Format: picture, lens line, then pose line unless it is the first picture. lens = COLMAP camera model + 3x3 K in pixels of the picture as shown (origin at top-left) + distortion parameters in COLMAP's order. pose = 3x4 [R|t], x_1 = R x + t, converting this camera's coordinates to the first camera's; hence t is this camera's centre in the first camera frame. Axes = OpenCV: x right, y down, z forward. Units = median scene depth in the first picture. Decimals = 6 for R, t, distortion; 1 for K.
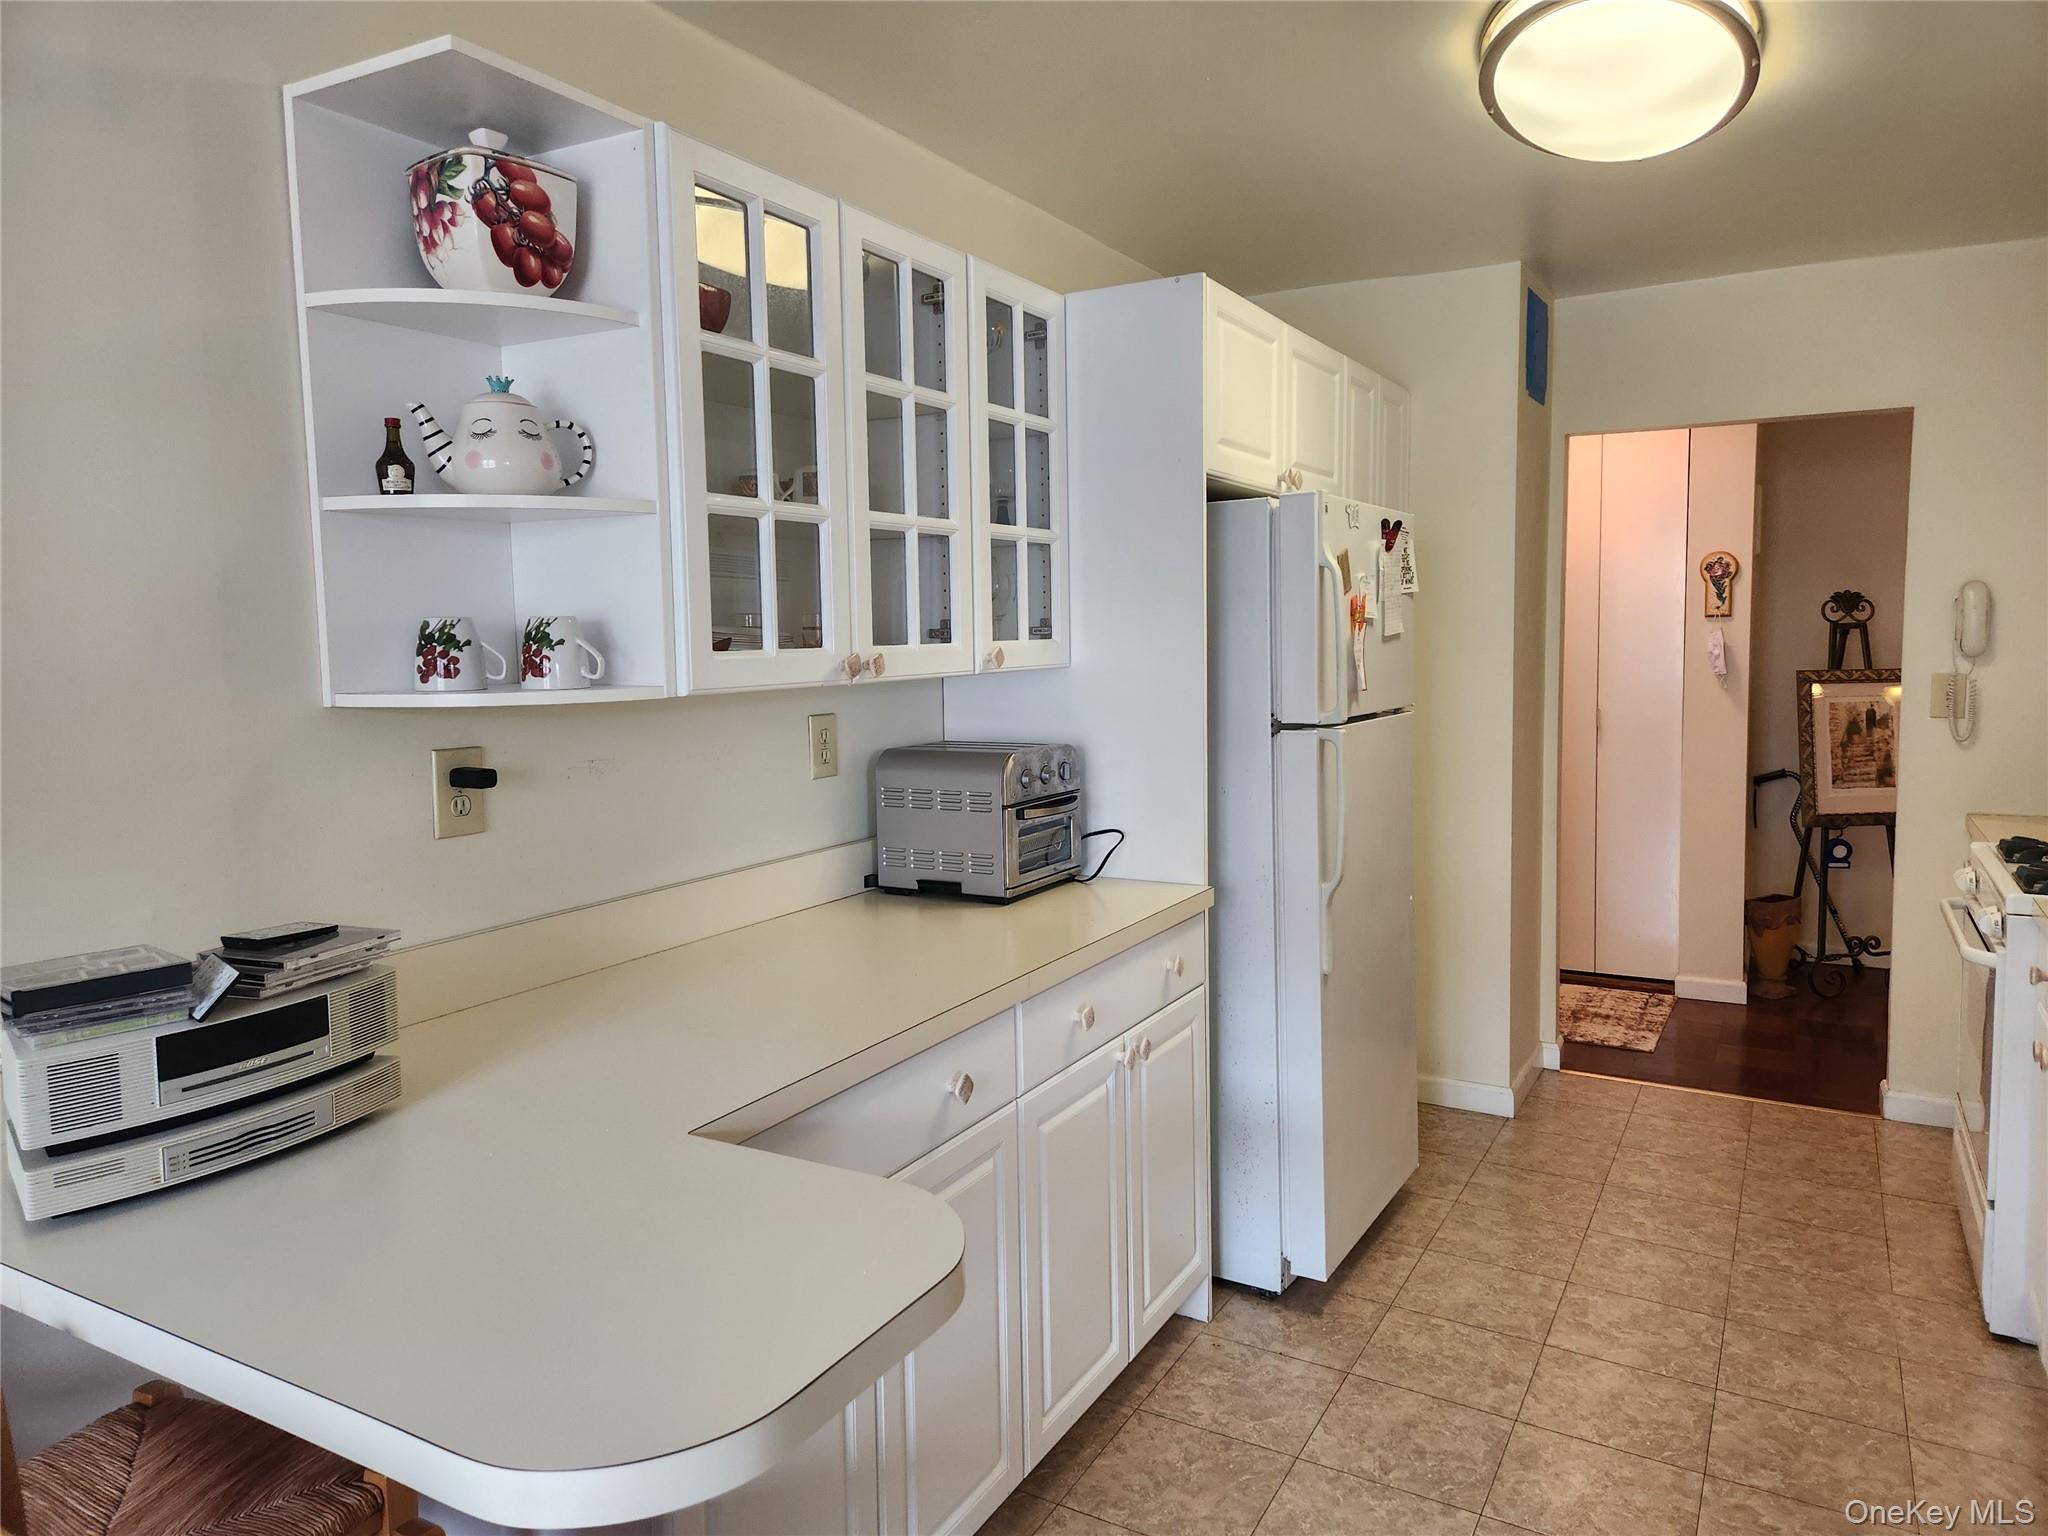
lens RADIAL K [[1365.0, 0, 1034.1], [0, 1365.0, 732.4], [0, 0, 1]] dist [0.046293, -0.024908]
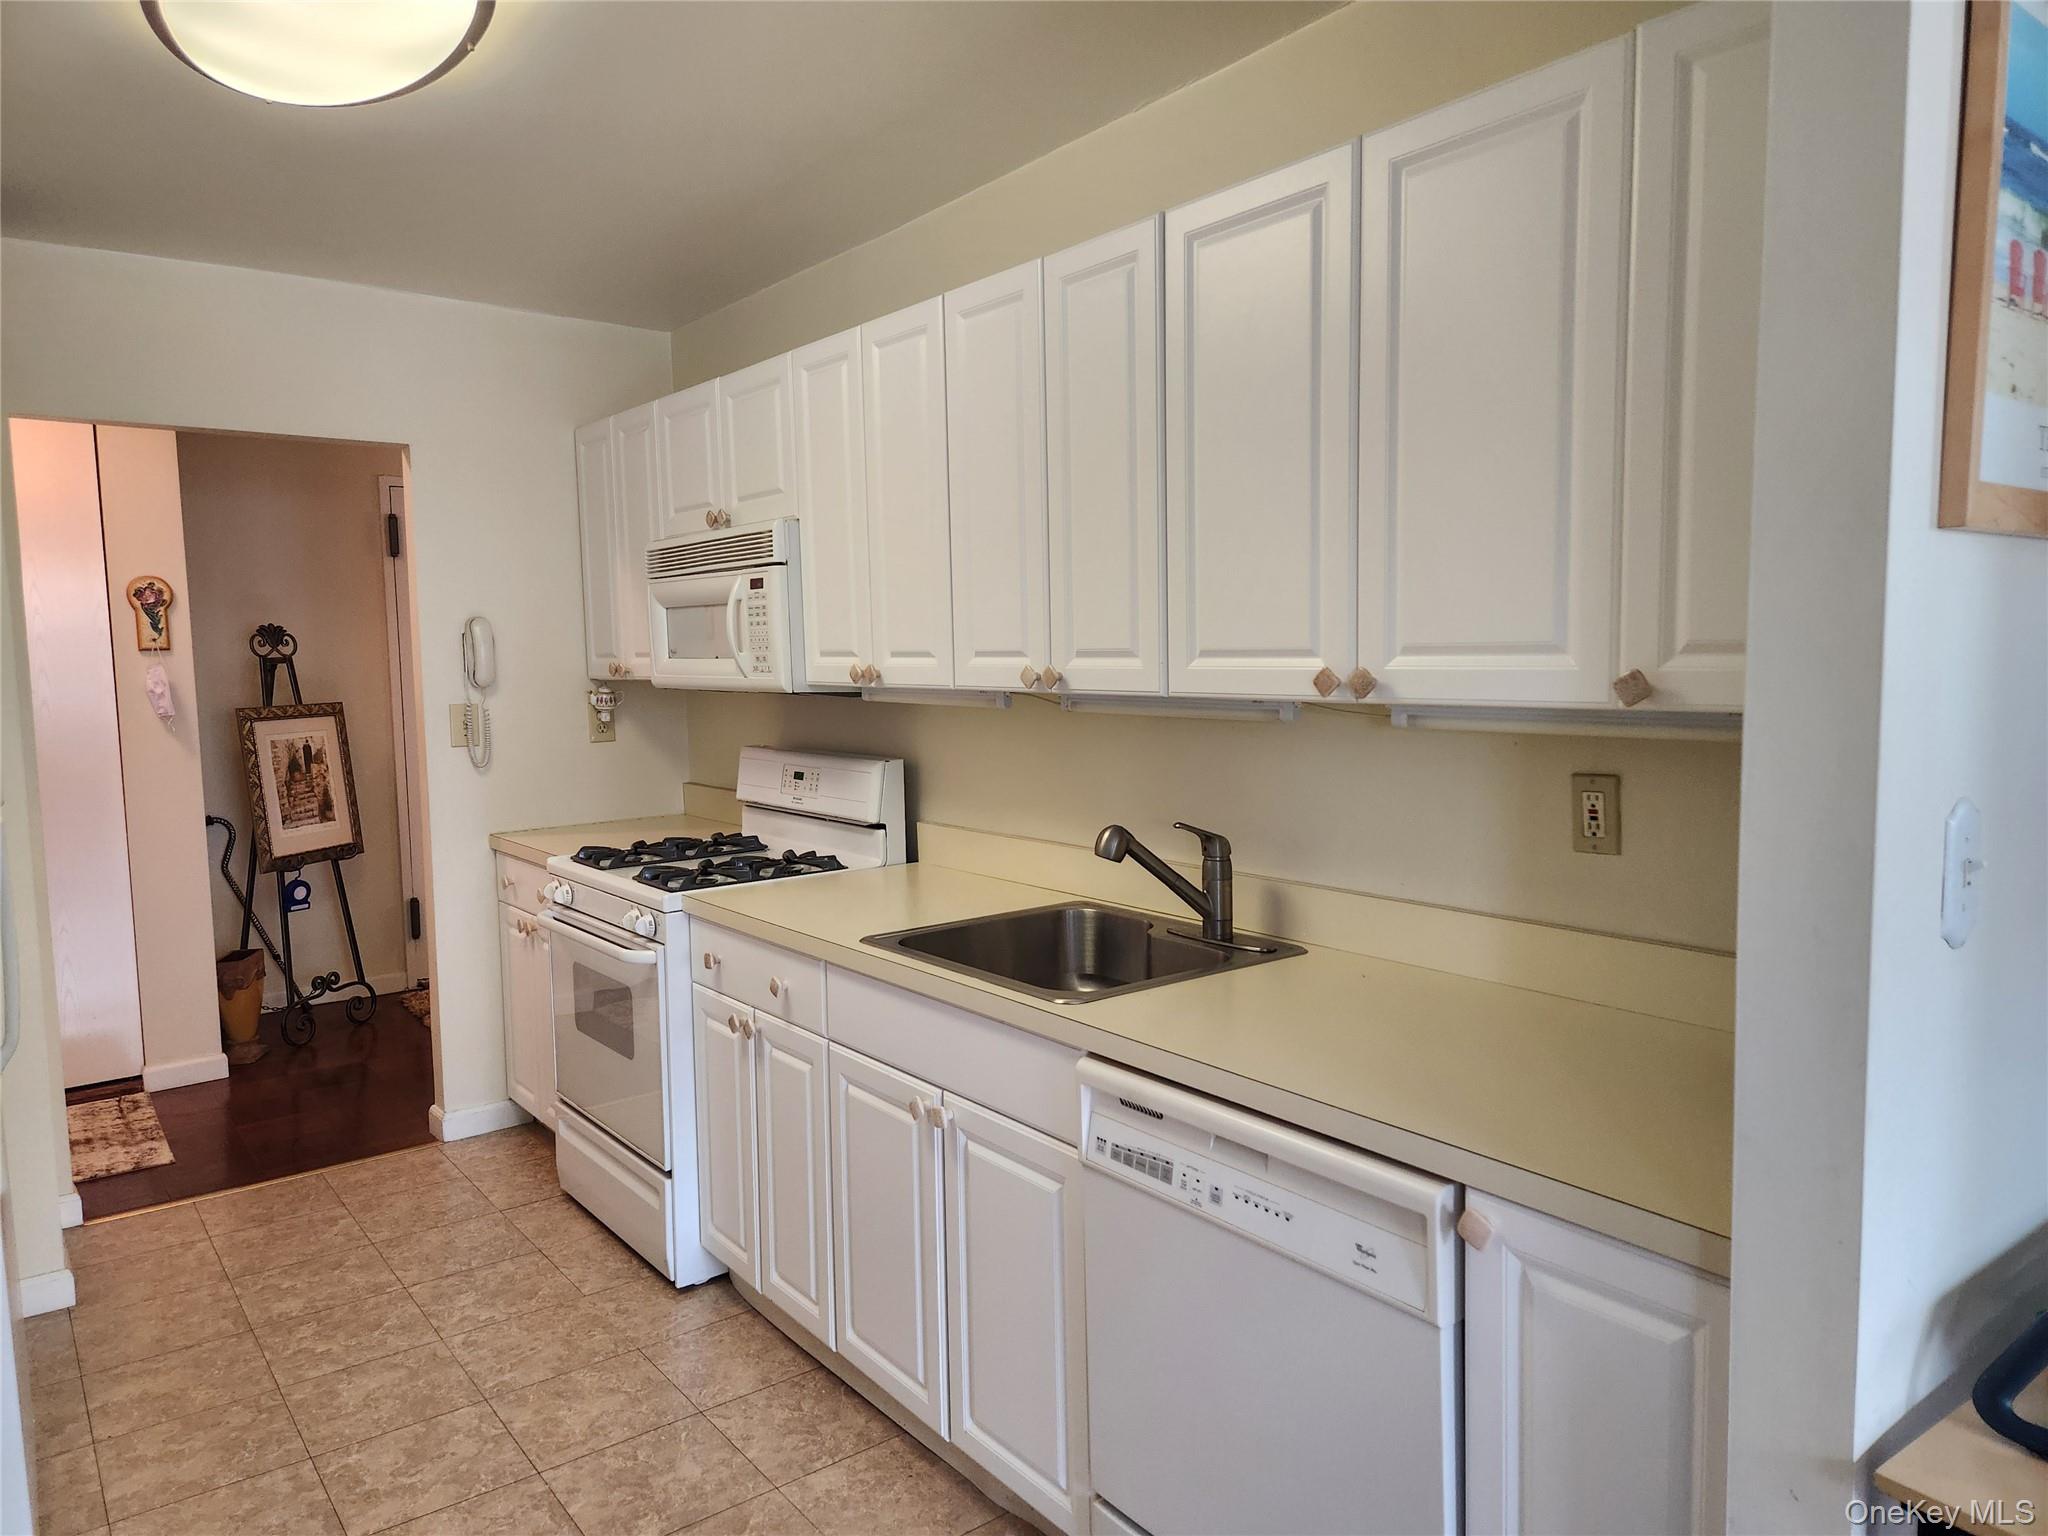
lens RADIAL K [[1365.0, 0, 1020.9], [0, 1365.0, 758.6], [0, 0, 1]] dist [0.046293, -0.024908]
pose [[0.399314, -0.073598, 0.913855, -0.132902], [0.082407, 0.995619, 0.044175, -0.012759], [-0.913103, 0.057668, 0.403629, 0.207967]]
